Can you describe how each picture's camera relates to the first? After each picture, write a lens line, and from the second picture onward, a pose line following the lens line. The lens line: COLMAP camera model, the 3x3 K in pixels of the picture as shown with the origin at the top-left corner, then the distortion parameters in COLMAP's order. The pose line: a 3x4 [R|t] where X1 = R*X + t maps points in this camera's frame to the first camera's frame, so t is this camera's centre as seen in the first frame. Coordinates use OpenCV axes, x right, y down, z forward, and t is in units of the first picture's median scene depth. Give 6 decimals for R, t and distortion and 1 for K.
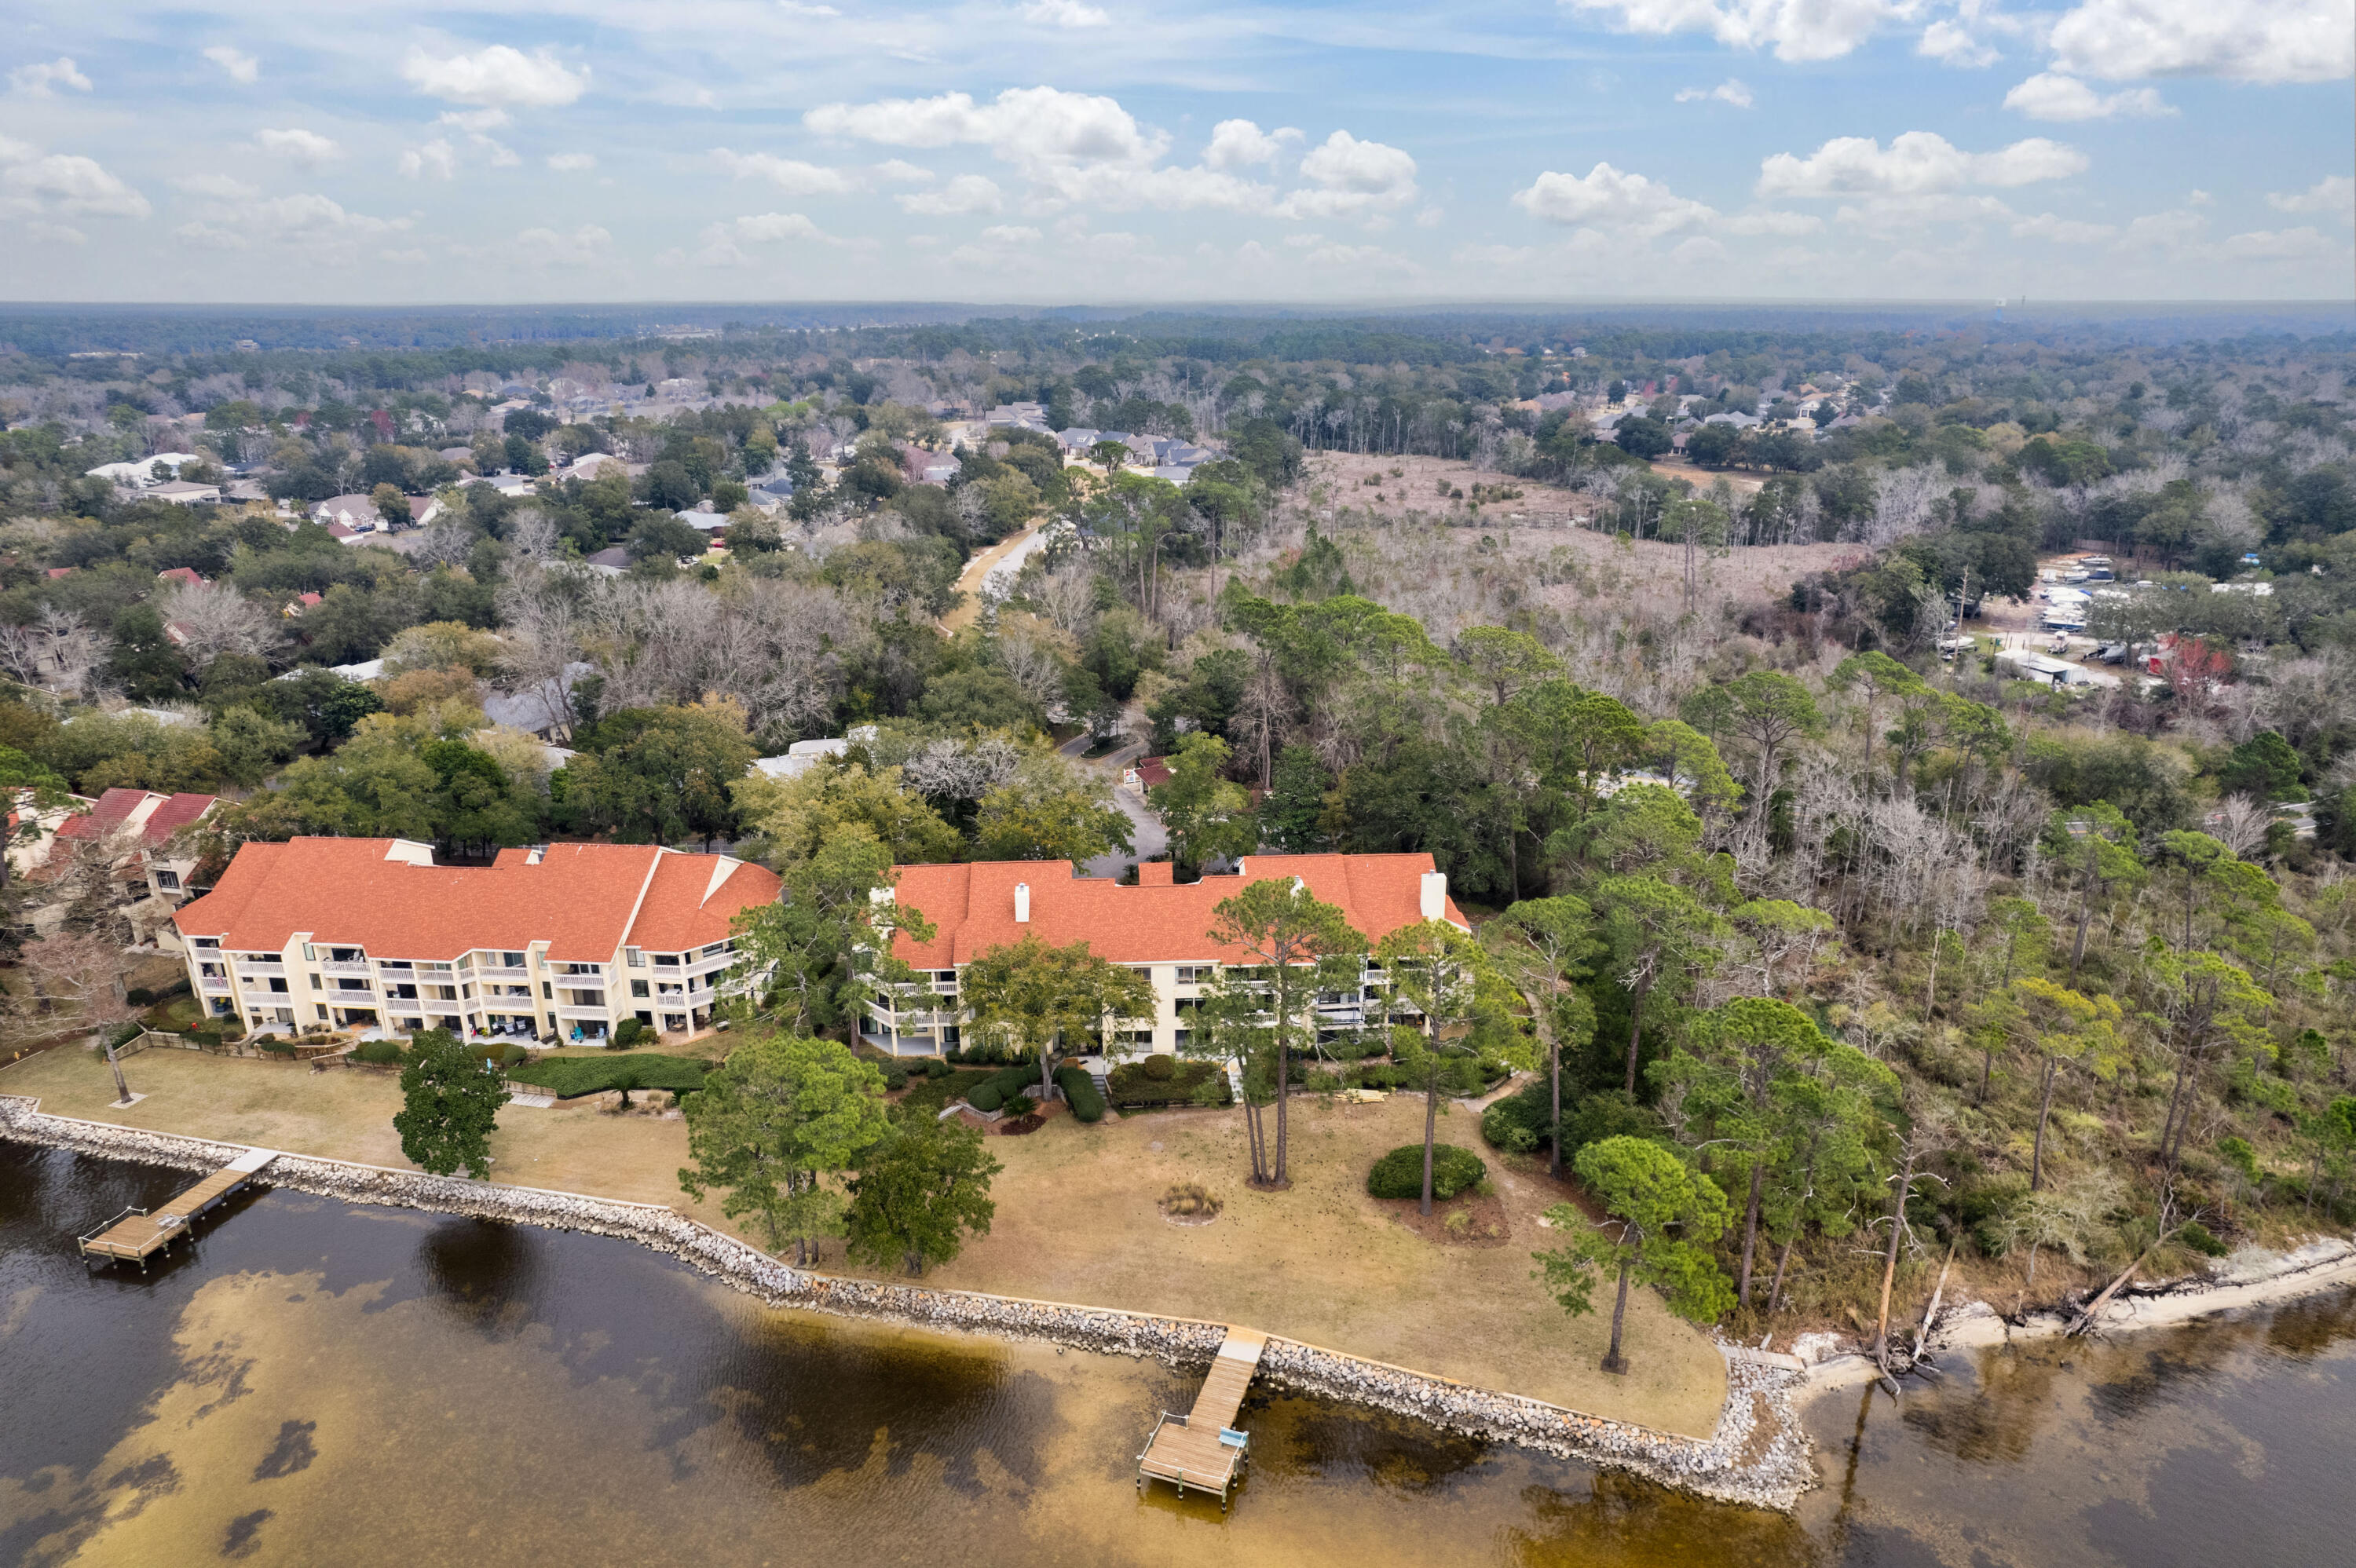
lens RADIAL K [[1514.0, 0, 1178.0], [0, 1514.0, 784.0], [0, 0, 1]] dist [-0.066938, 0.054870]
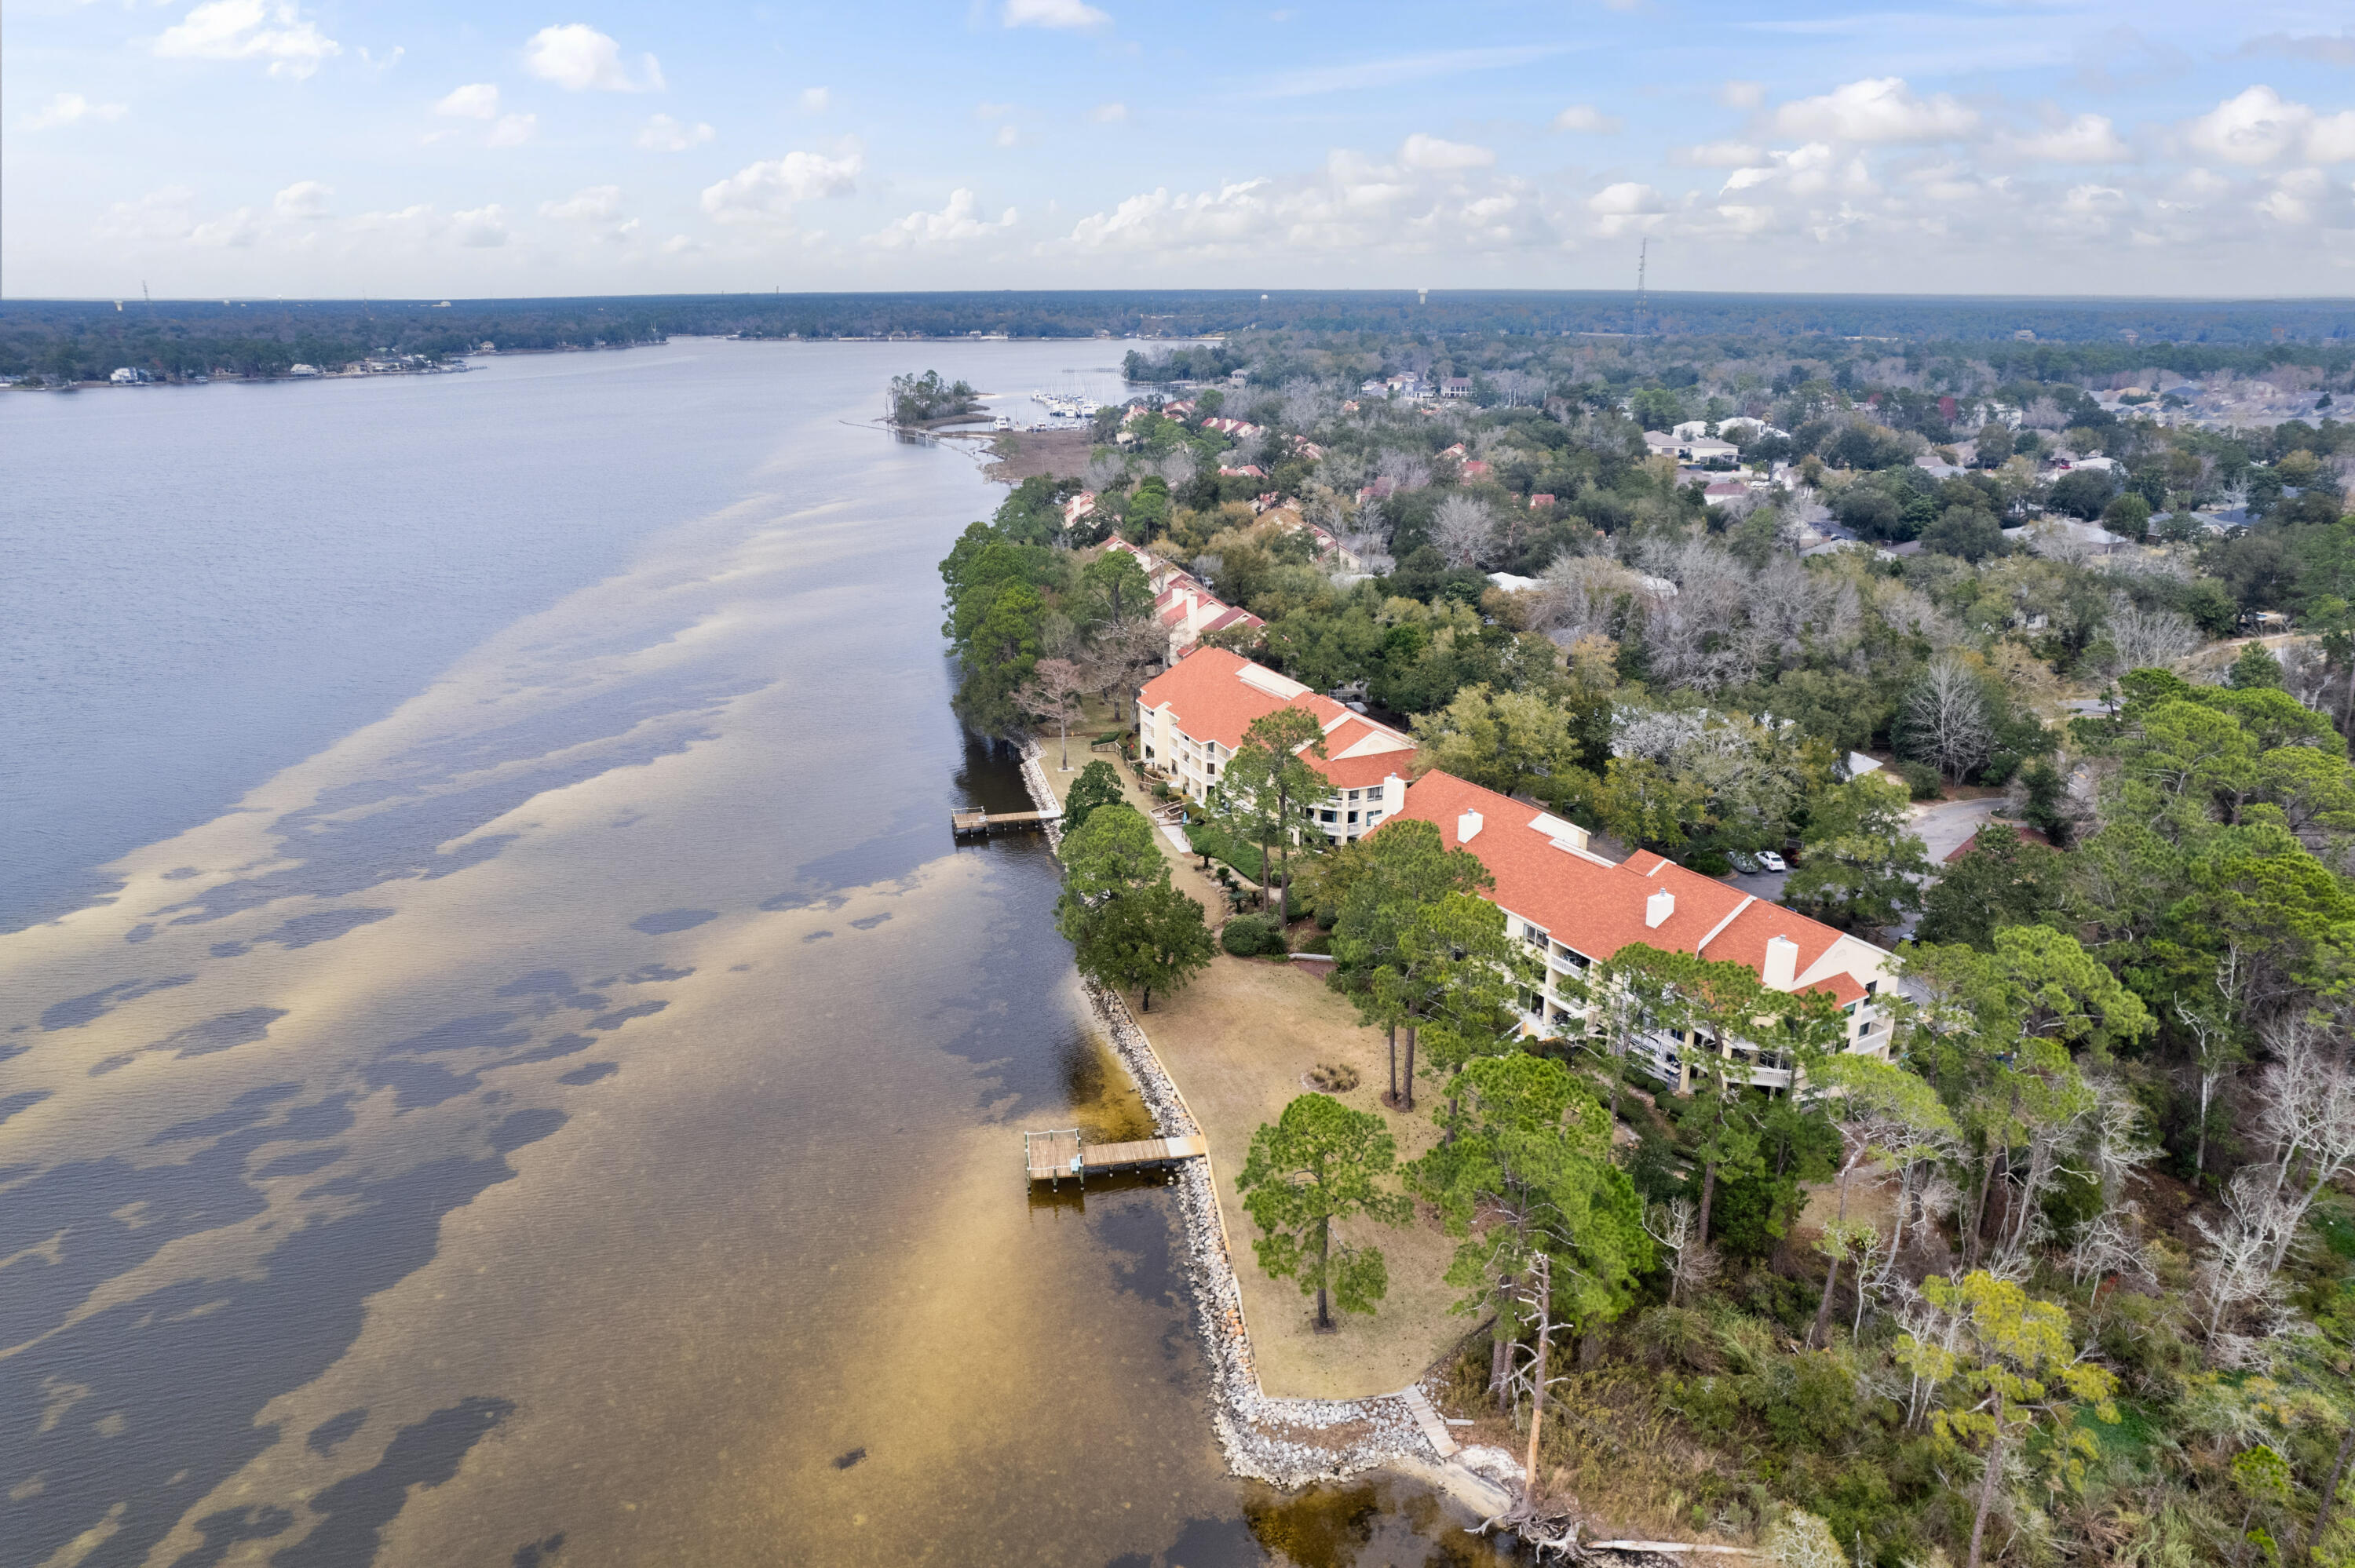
lens RADIAL K [[1523.6, 0, 1108.3], [0, 1523.6, 747.7], [0, 0, 1]] dist [-0.030522, 0.087058]
pose [[0.428625, 0.253470, -0.867199, 0.779869], [-0.278910, 0.950081, 0.139840, -0.062518], [0.859354, 0.181931, 0.477924, 0.245400]]
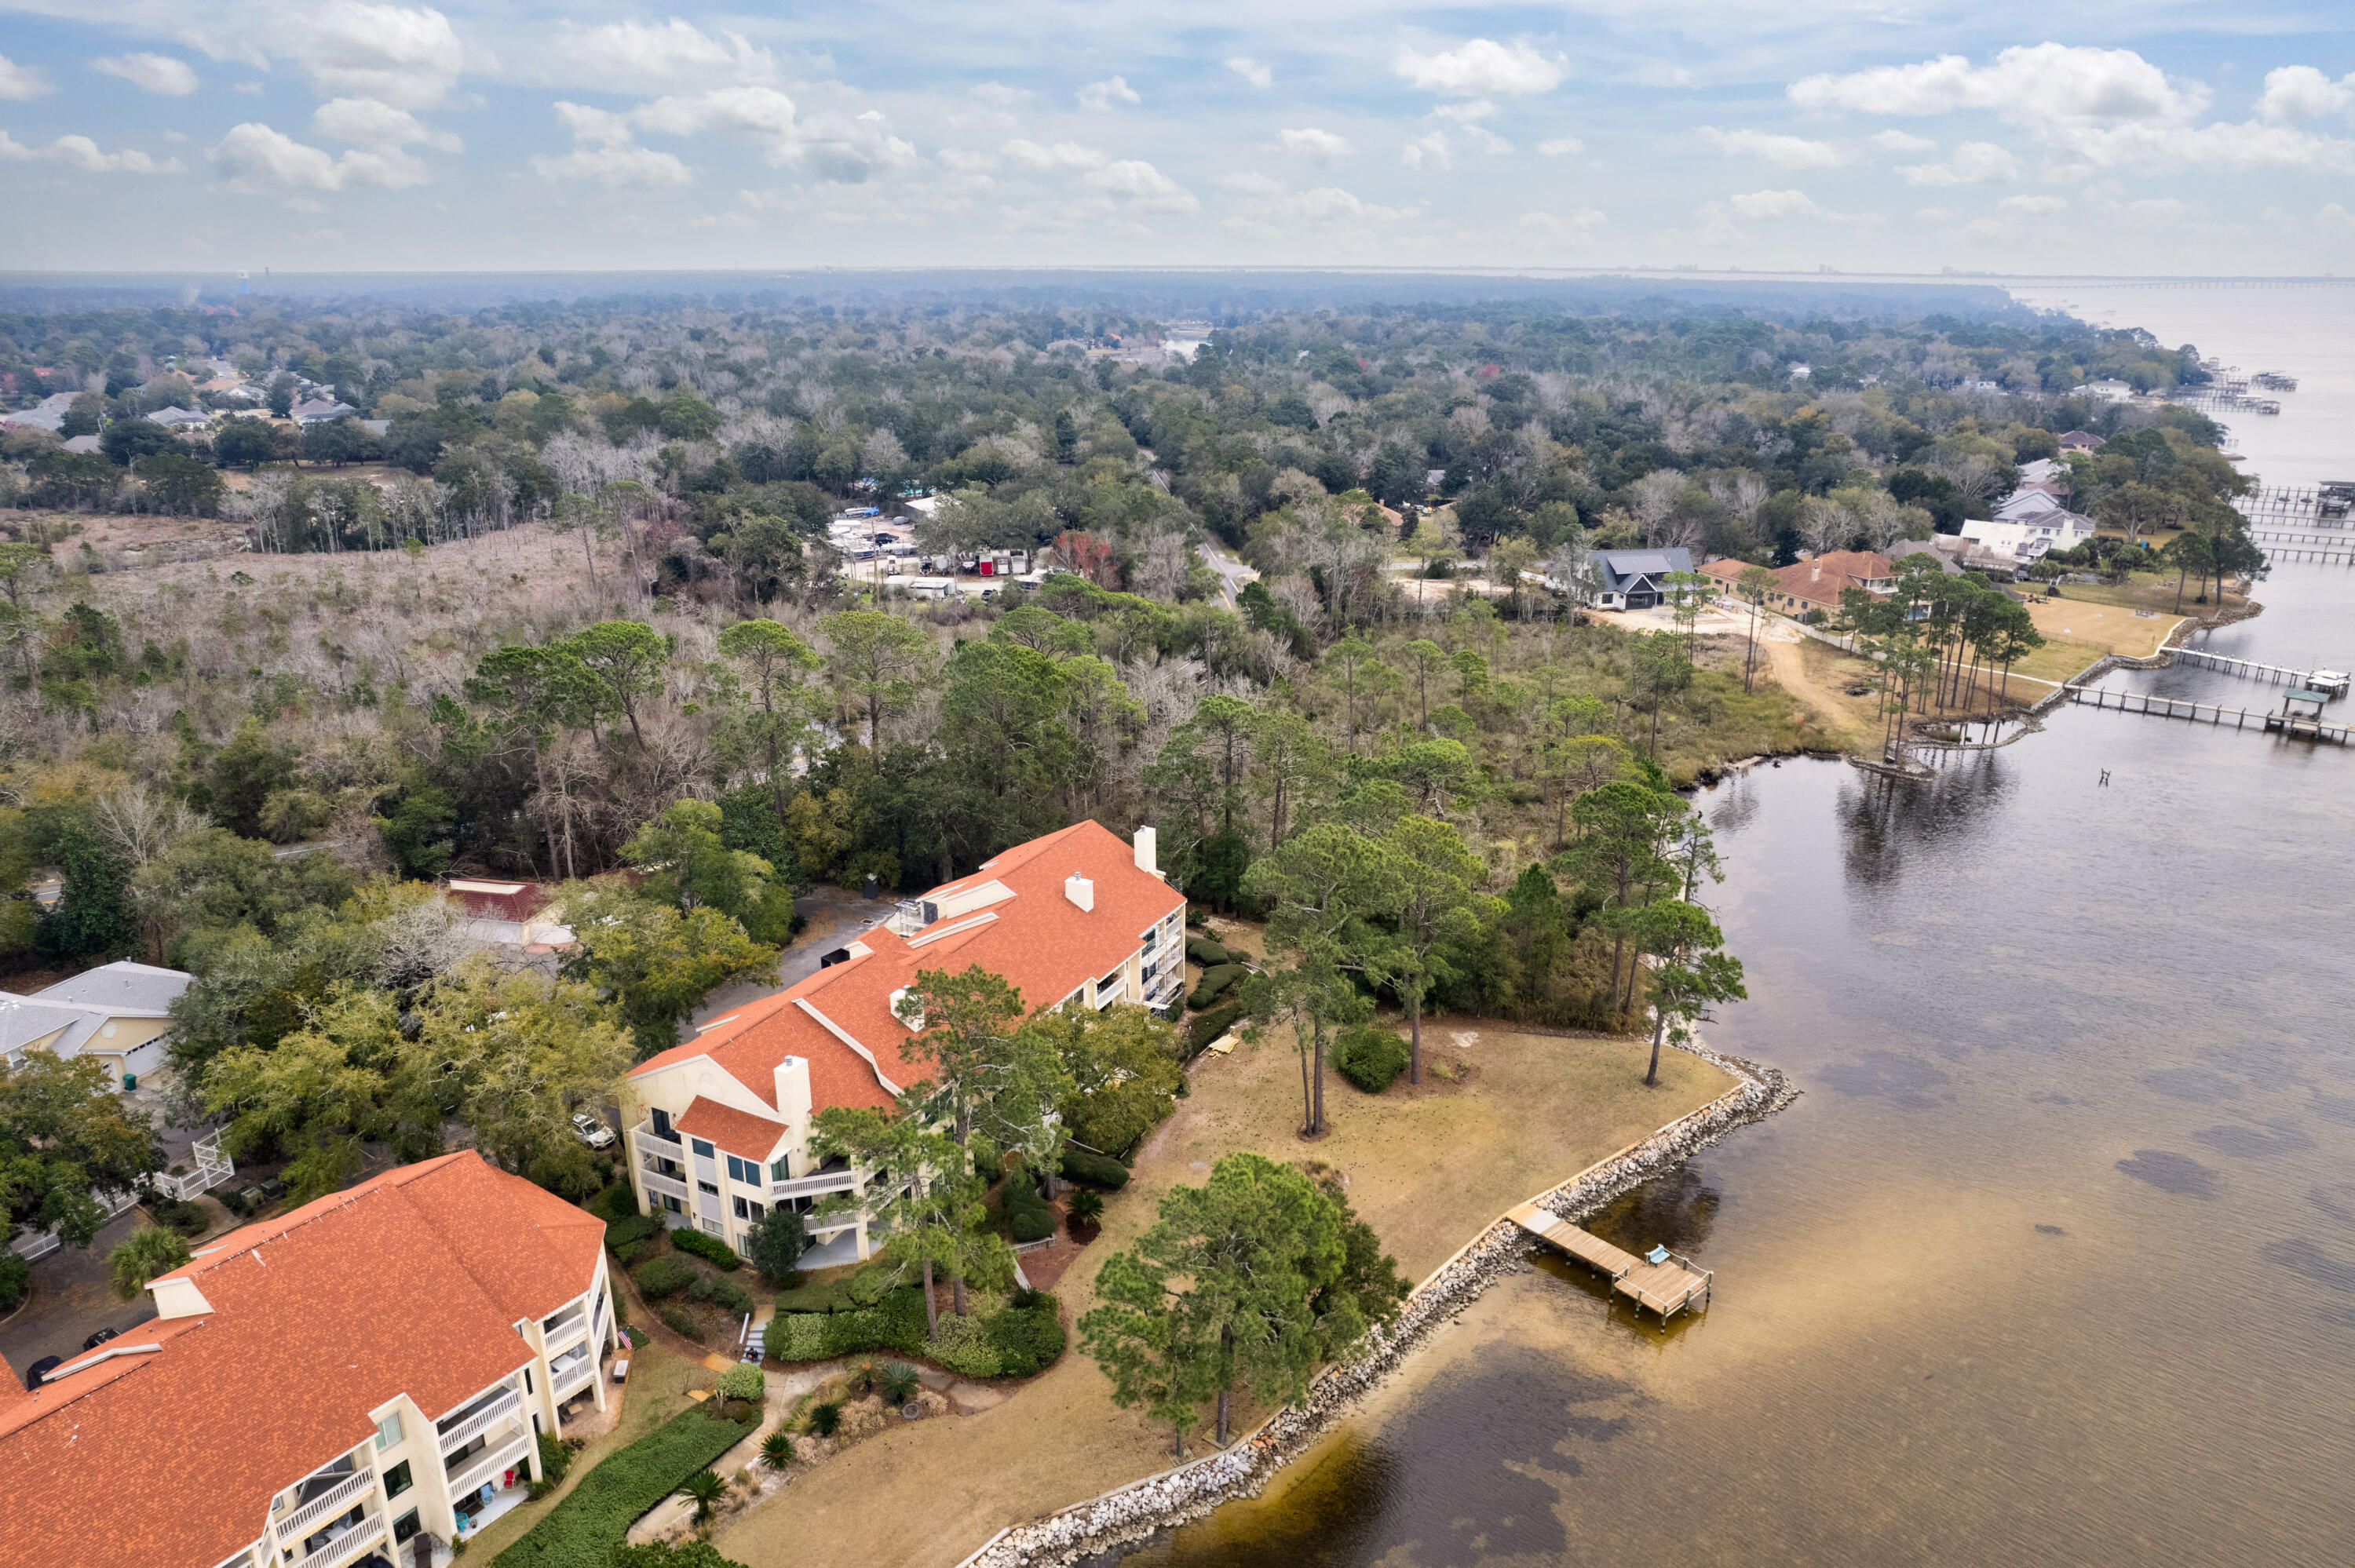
lens RADIAL K [[1589.1, 0, 1177.5], [0, 1589.1, 784.0], [0, 0, 1]] dist [-0.044270, 0.003608]
pose [[0.497842, -0.272453, 0.823361, -0.747227], [0.272147, 0.950497, 0.149970, -0.132821], [-0.823462, 0.149414, 0.547344, 0.426057]]
